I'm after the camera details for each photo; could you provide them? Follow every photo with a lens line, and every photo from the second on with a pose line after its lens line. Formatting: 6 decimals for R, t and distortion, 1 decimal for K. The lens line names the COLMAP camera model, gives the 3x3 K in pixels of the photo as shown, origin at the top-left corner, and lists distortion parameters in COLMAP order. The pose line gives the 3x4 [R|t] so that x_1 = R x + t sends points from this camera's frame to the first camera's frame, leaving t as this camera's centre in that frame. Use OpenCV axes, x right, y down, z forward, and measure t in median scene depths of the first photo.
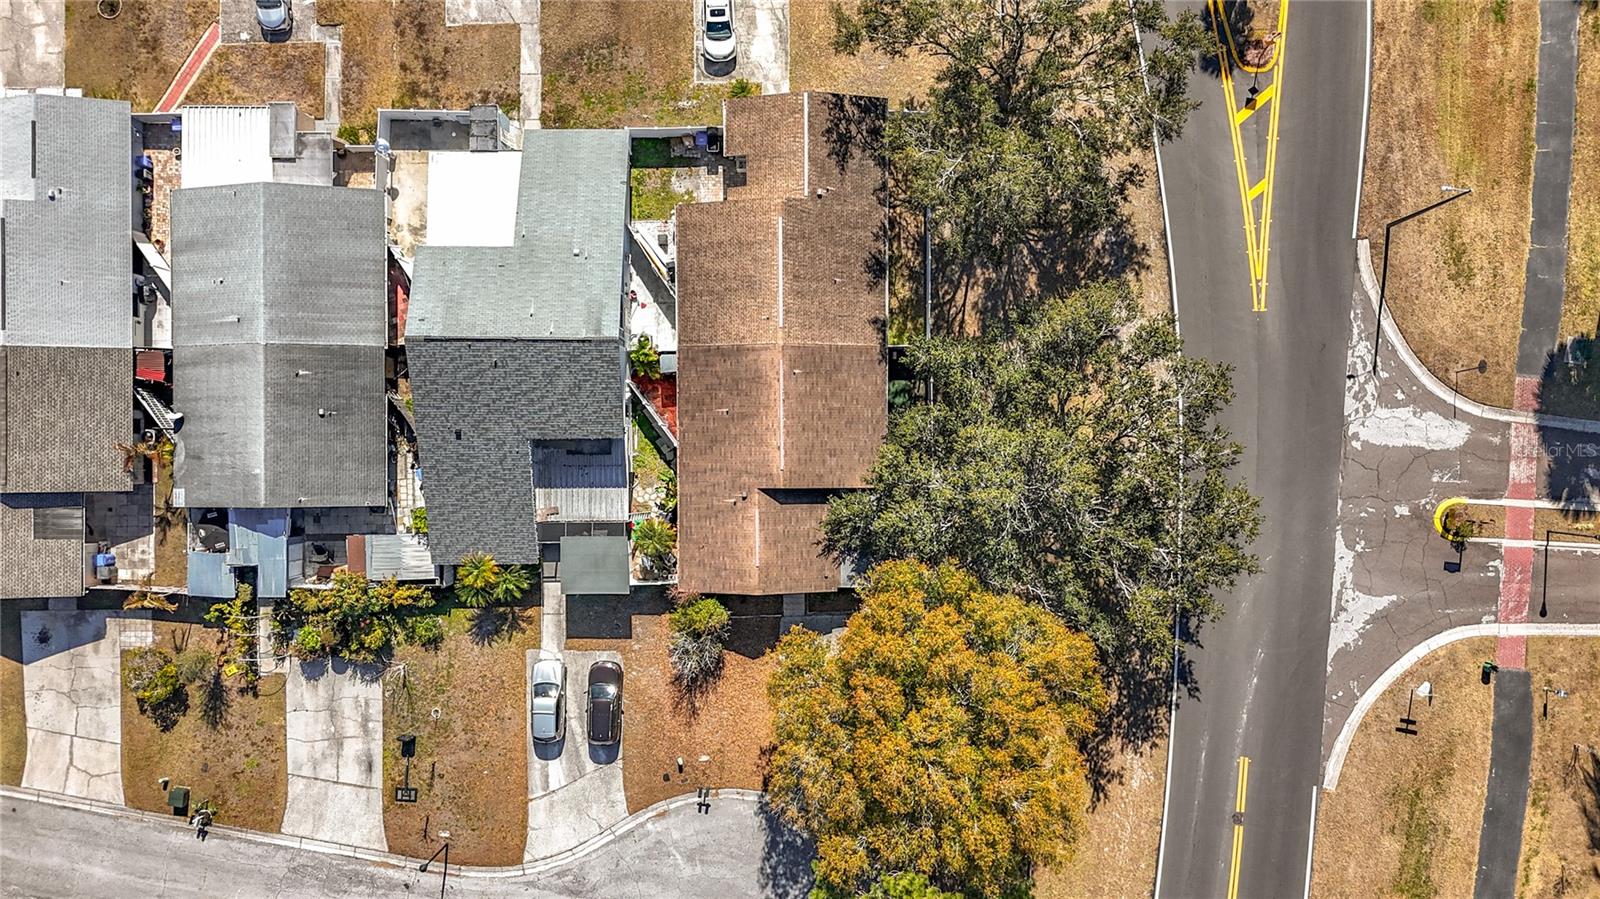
lens RADIAL K [[1156.0, 0, 802.8], [0, 1156.0, 412.8], [0, 0, 1]] dist [0.078161, -0.079635]
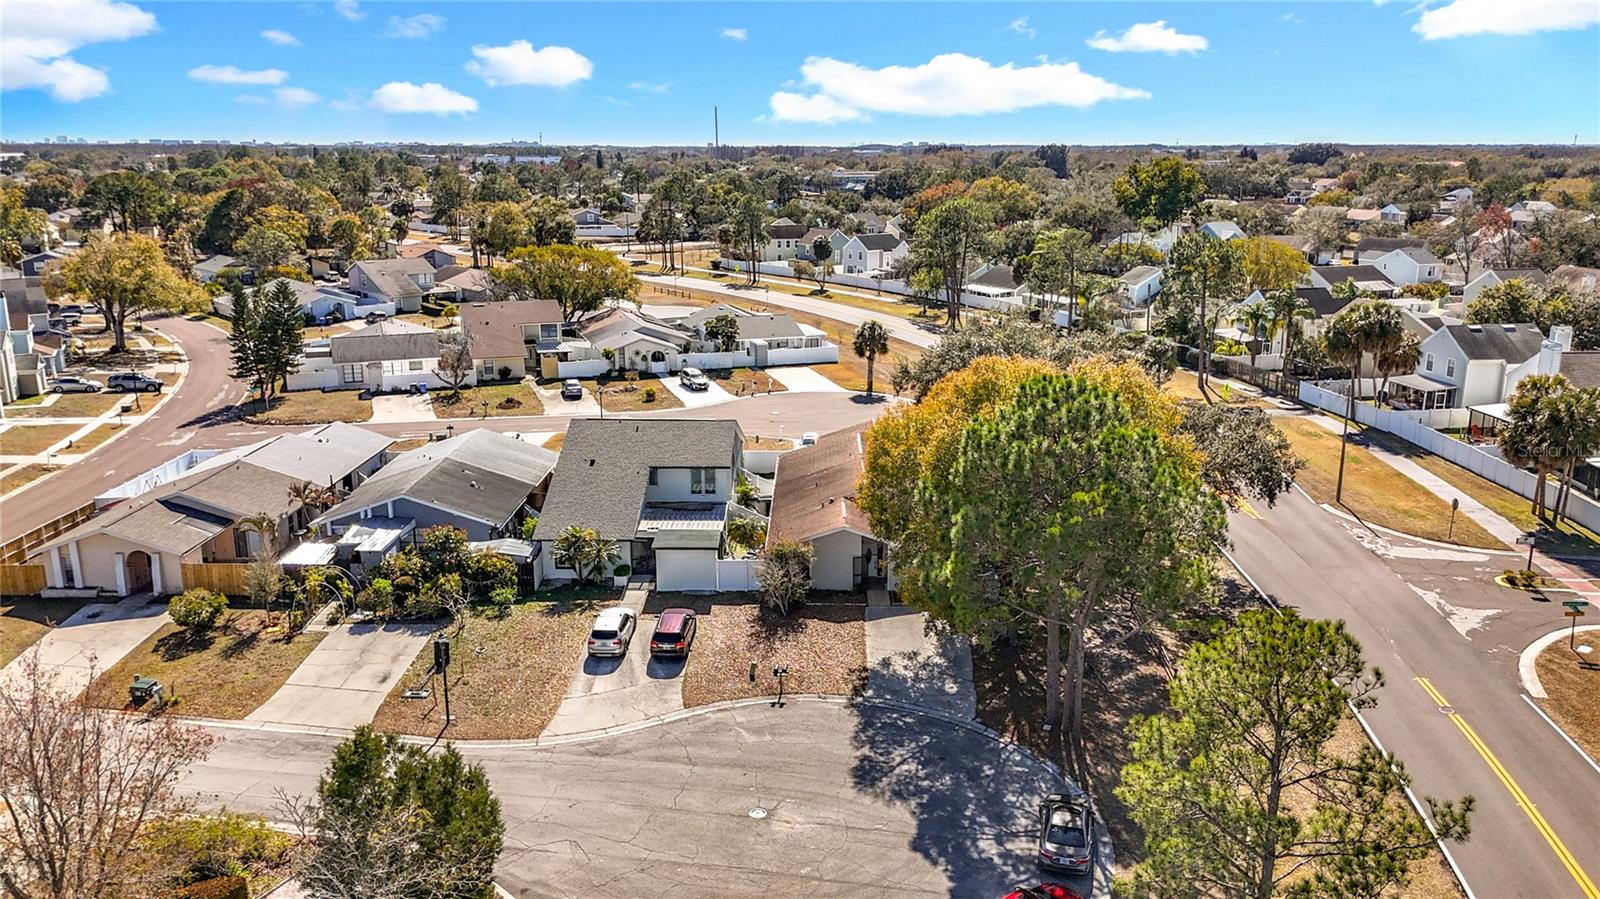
lens RADIAL K [[1208.0, 0, 800.0], [0, 1208.0, 449.5], [0, 0, 1]] dist [0.043213, -0.050733]
pose [[0.999637, 0.017349, -0.020630, -0.055737], [-0.024289, 0.247938, -0.968471, 1.111205], [-0.011687, 0.968621, 0.248269, 0.624778]]
